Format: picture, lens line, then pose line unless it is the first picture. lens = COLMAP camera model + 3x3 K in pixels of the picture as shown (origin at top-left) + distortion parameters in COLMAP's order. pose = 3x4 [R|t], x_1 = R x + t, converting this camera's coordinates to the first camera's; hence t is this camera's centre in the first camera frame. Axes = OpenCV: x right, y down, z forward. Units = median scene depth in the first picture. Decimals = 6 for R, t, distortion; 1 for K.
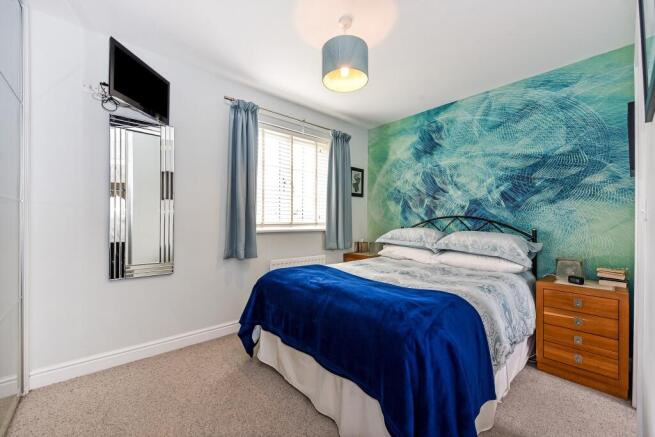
lens RADIAL K [[262.7, 0, 325.0], [0, 262.7, 219.7], [0, 0, 1]] dist [-0.011536, -0.001322]
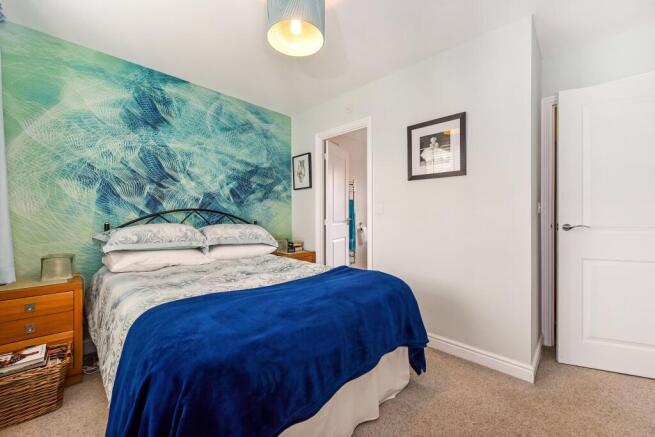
lens RADIAL K [[262.7, 0, 325.7], [0, 262.7, 215.4], [0, 0, 1]] dist [-0.011536, -0.001322]
pose [[-0.106238, -0.009870, 0.994292, -0.476291], [-0.003983, 0.999947, 0.009501, -0.002120], [-0.994333, -0.002951, -0.106272, 0.654938]]
